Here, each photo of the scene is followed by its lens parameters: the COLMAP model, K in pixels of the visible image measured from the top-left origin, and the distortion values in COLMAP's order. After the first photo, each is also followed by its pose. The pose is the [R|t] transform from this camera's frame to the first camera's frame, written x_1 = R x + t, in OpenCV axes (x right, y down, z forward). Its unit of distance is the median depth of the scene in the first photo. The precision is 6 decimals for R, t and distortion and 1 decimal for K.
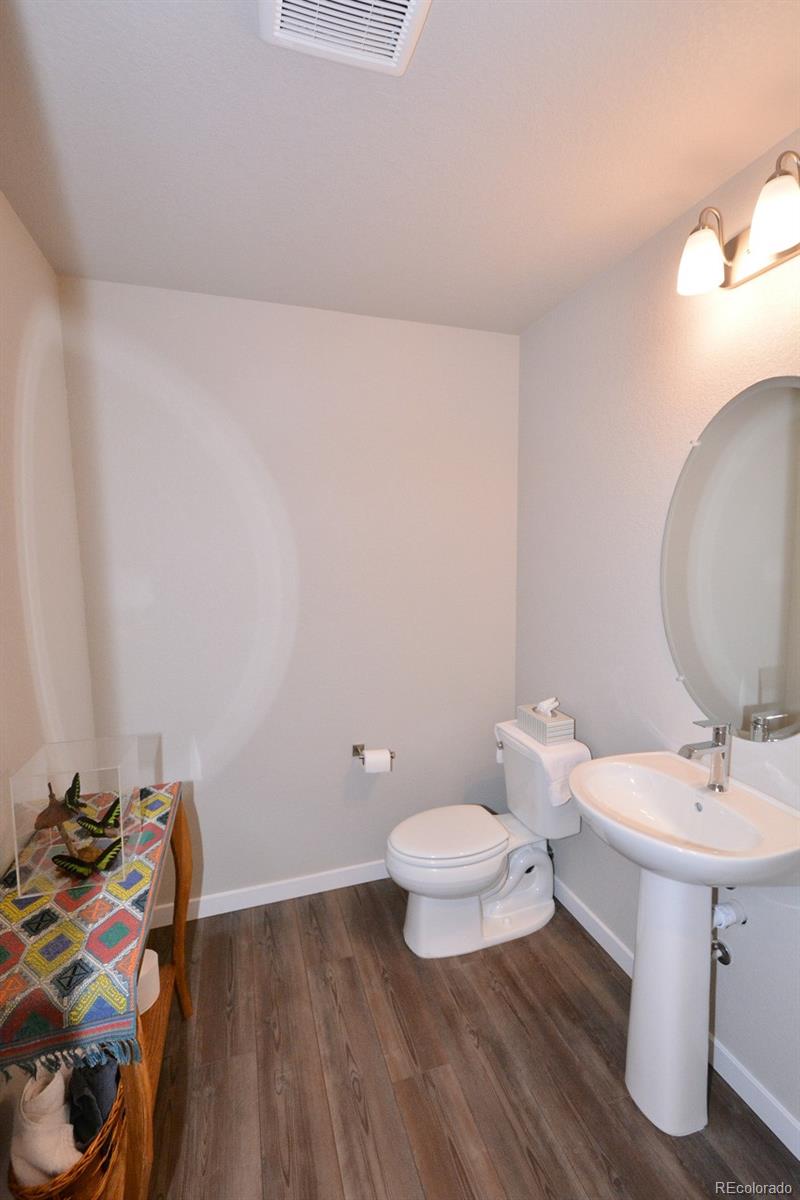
lens RADIAL K [[527.9, 0, 400.3], [0, 527.9, 611.2], [0, 0, 1]] dist [0.008986, -0.006305]
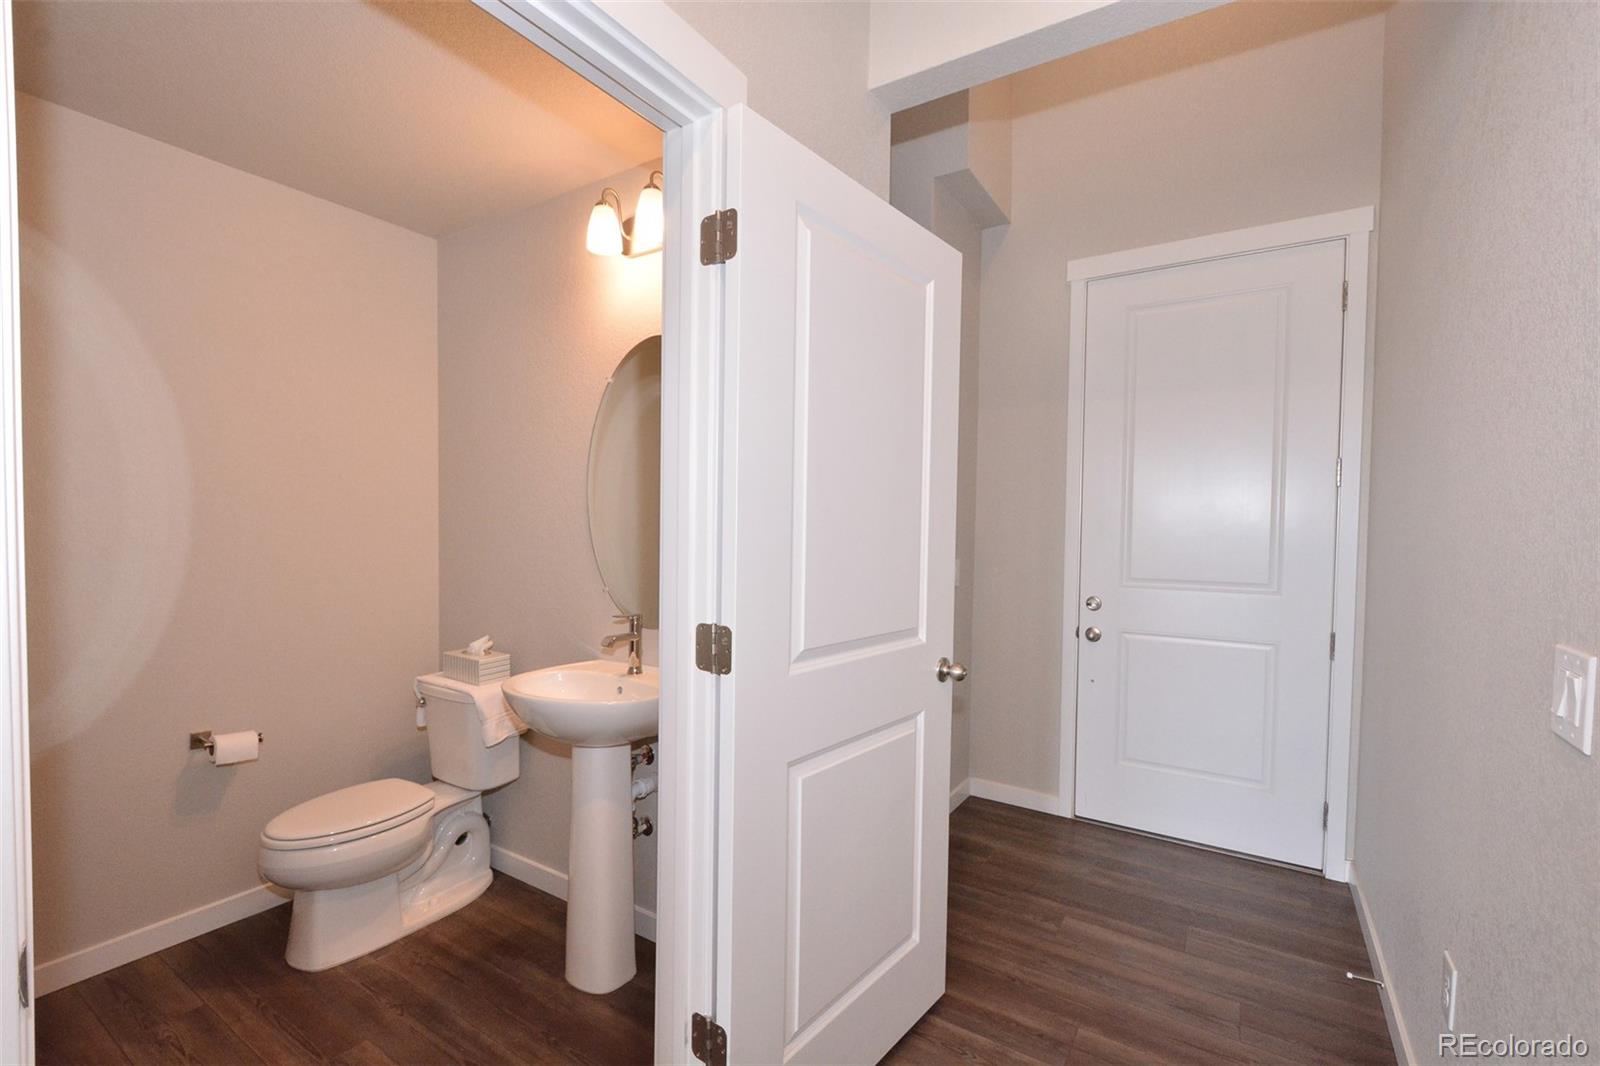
lens RADIAL K [[703.8, 0, 795.0], [0, 703.8, 549.3], [0, 0, 1]] dist [0.008986, -0.006305]
pose [[0.771821, 0.001729, 0.635837, -0.080311], [0.048544, 0.996917, -0.061638, 0.127178], [-0.633984, 0.078439, 0.769358, -0.312627]]
